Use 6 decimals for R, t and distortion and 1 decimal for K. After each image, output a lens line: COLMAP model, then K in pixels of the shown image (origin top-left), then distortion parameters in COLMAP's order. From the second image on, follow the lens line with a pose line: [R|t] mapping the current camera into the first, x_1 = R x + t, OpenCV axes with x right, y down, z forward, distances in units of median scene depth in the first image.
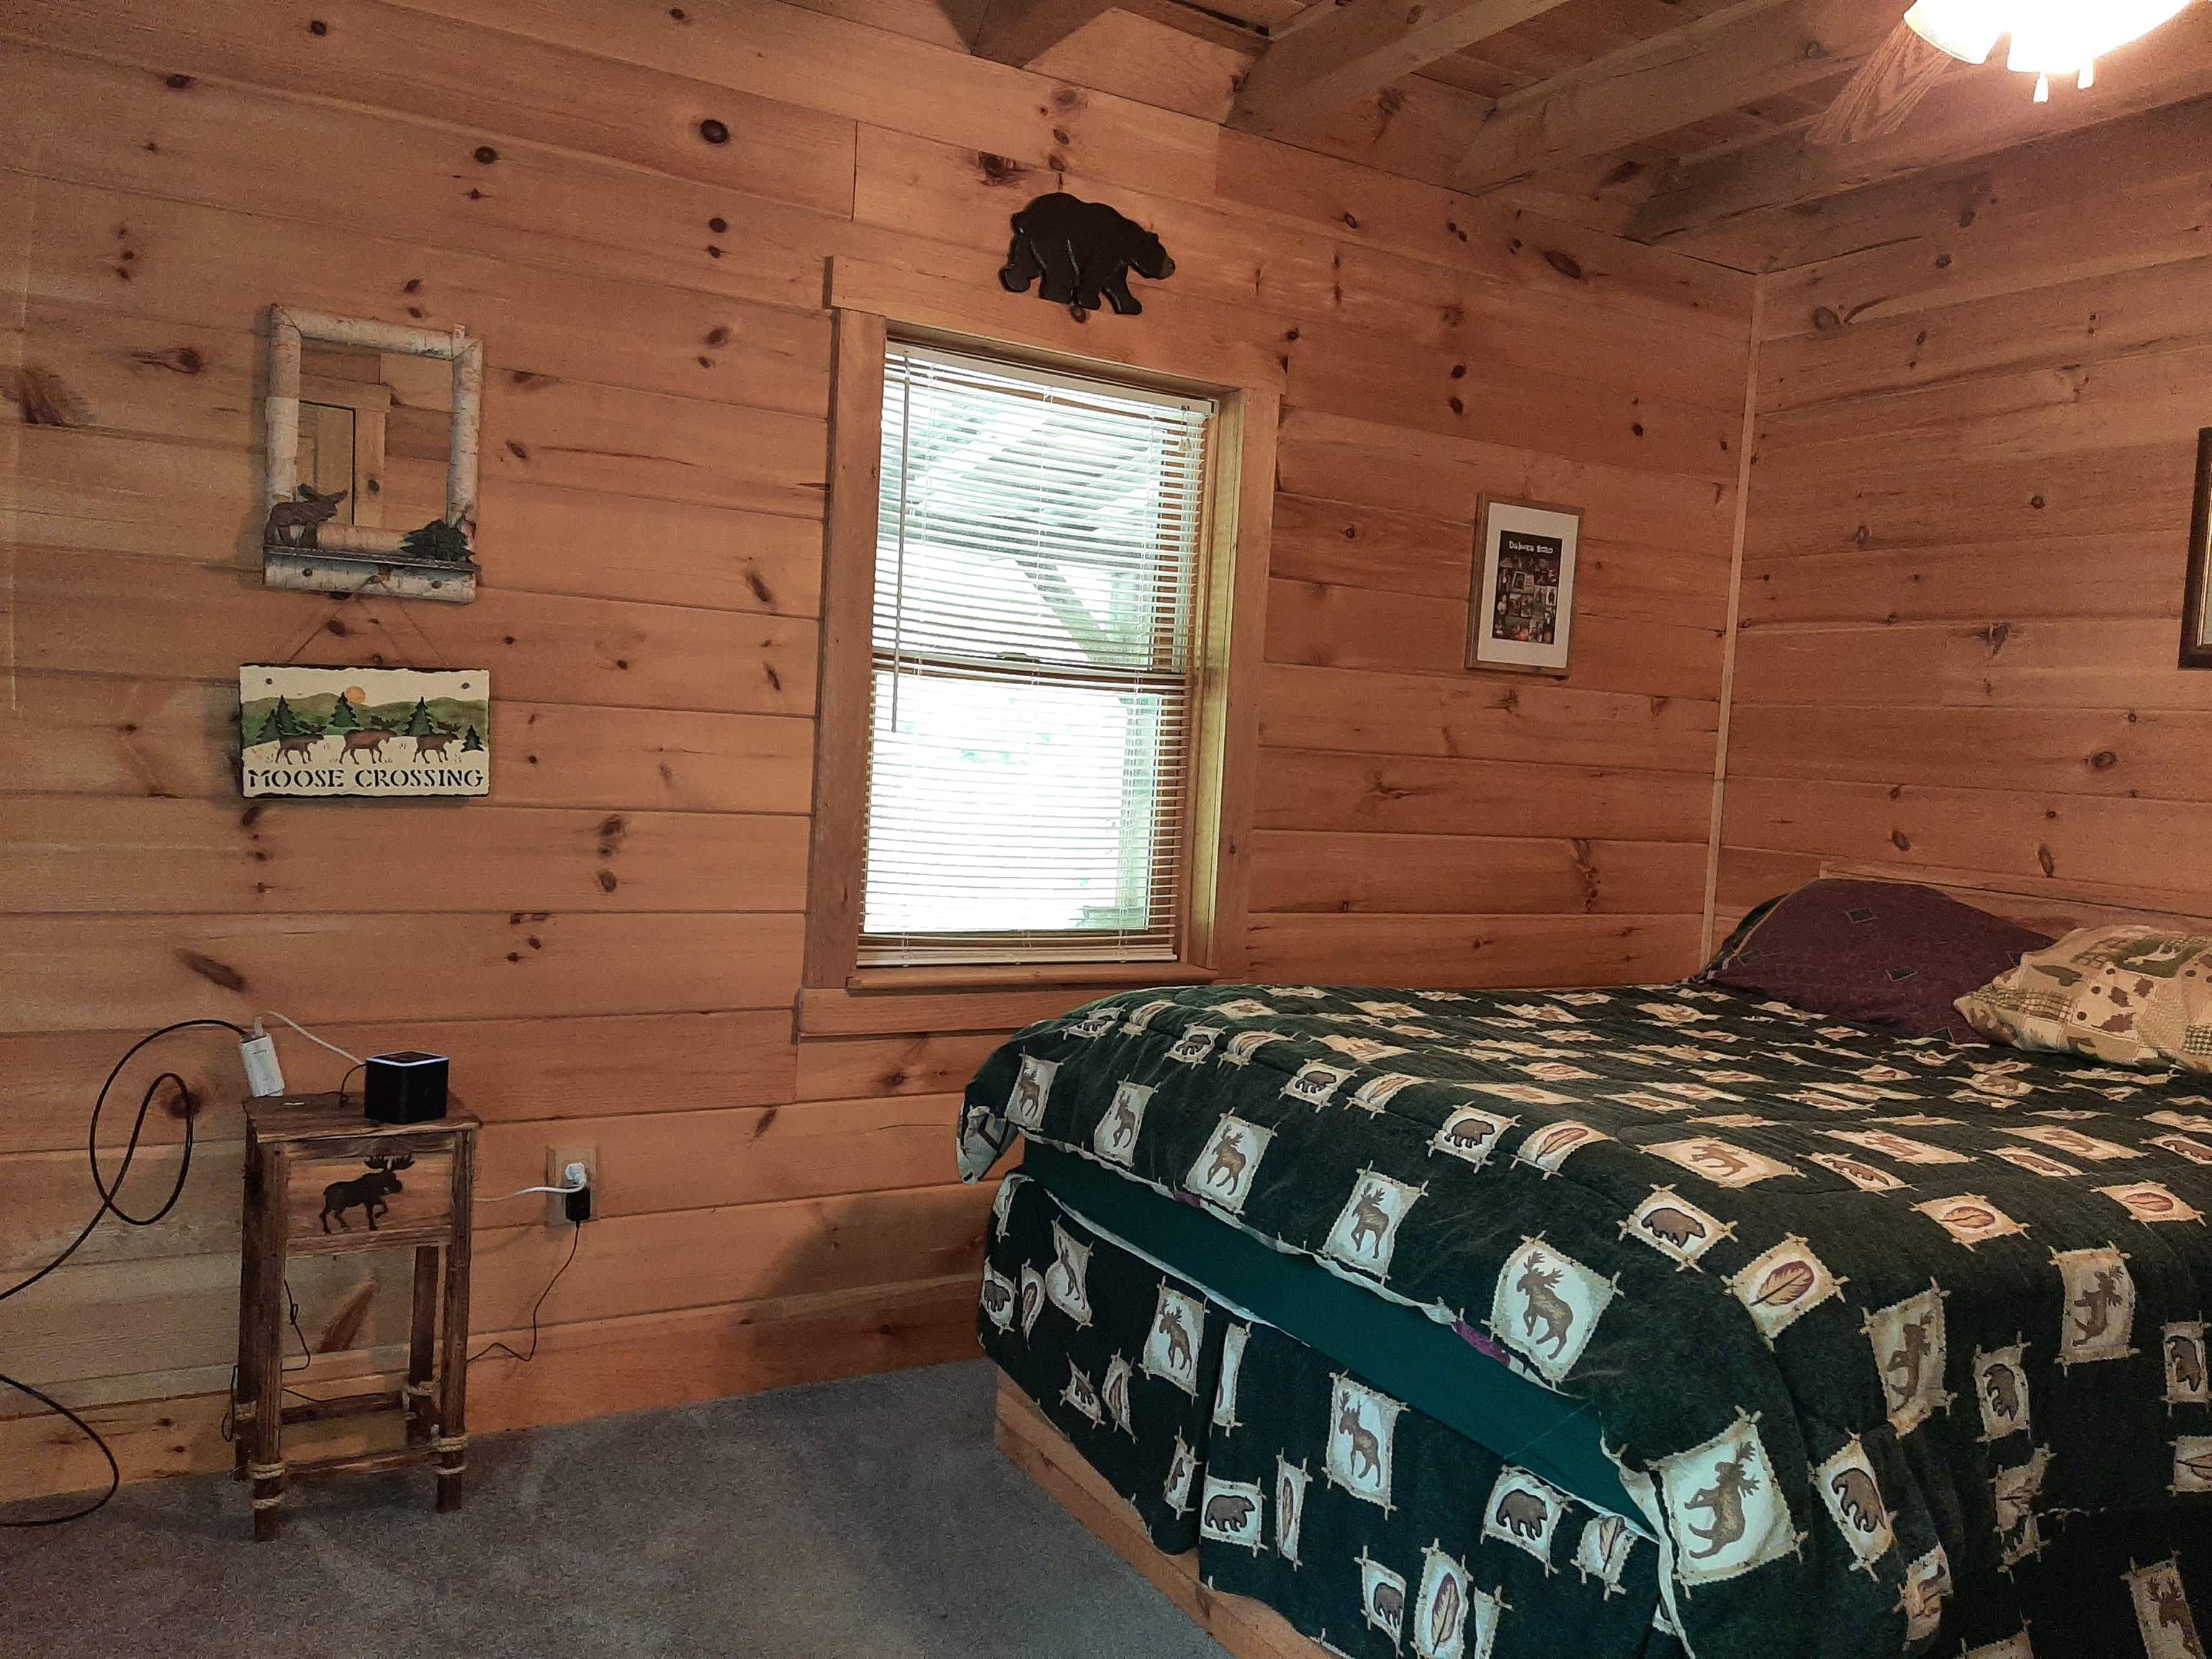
lens RADIAL K [[1704.4, 0, 1107.2], [0, 1704.4, 833.6], [0, 0, 1]] dist [0.074086, -0.131180]
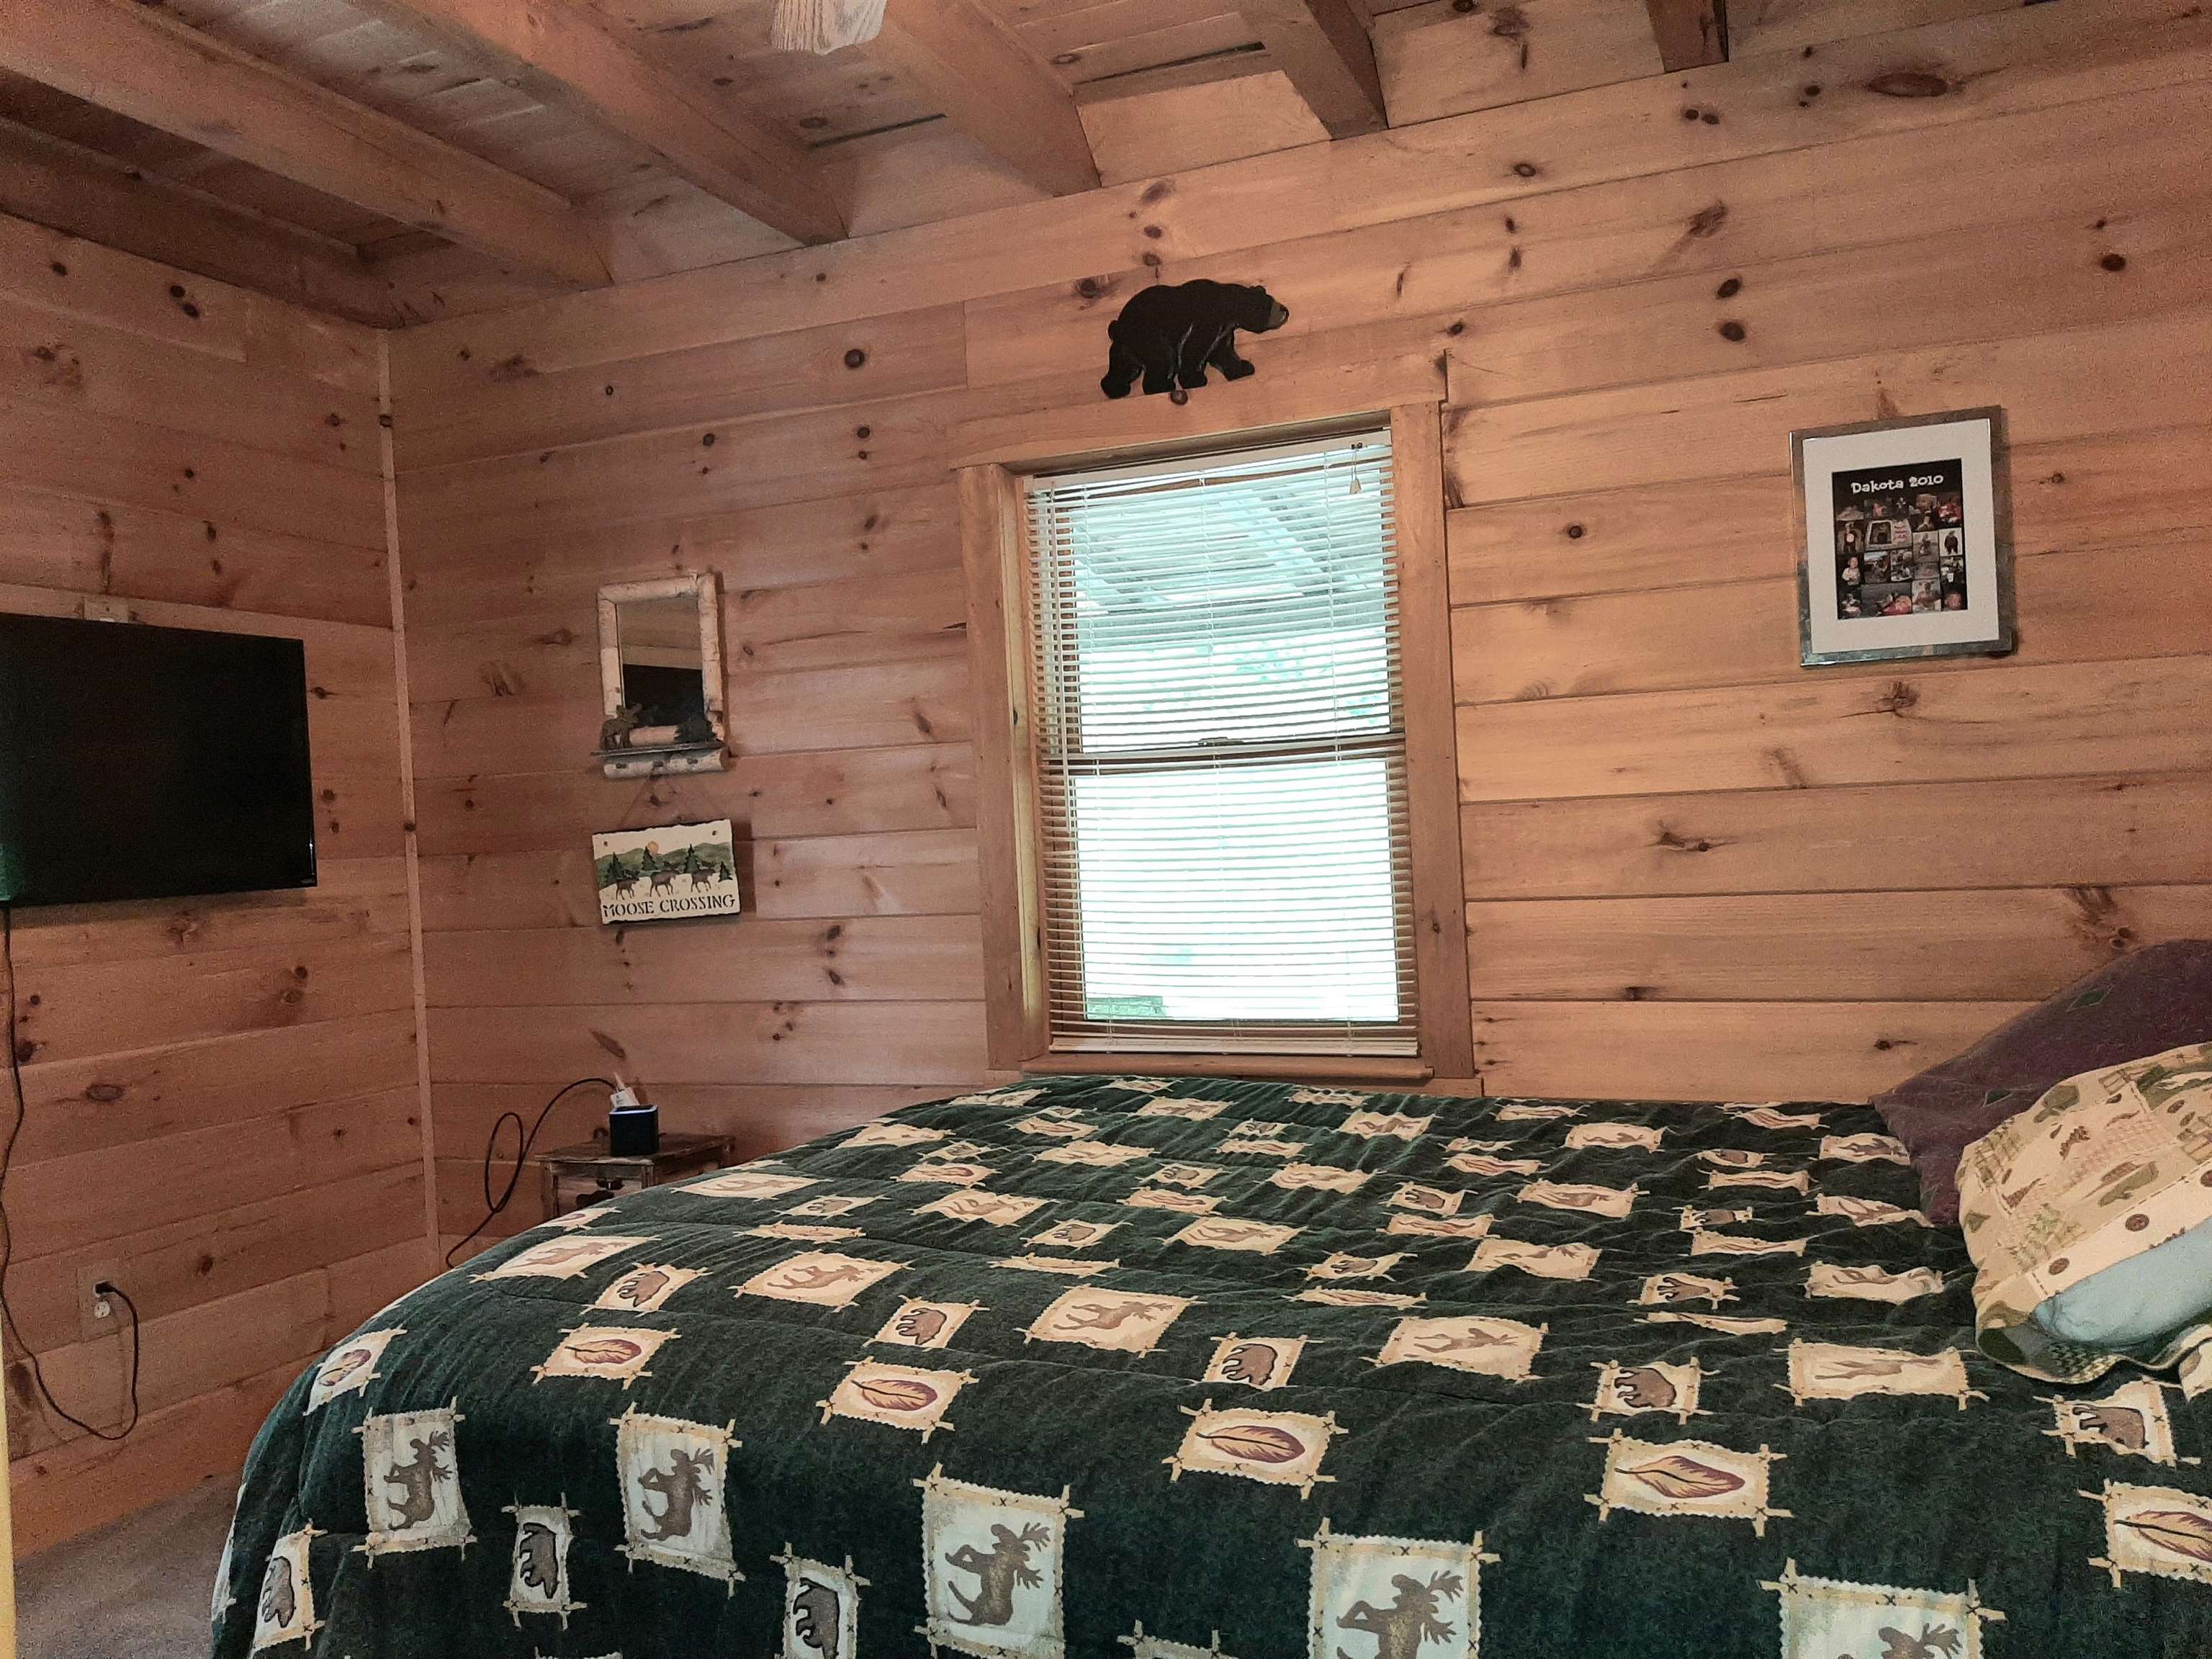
lens RADIAL K [[1704.4, 0, 1094.5], [0, 1704.4, 845.2], [0, 0, 1]] dist [0.074086, -0.131180]
pose [[0.597222, -0.077763, -0.798298, 0.731325], [0.039056, 0.996928, -0.067893, 0.021784], [0.801125, 0.009369, 0.598424, 0.371006]]
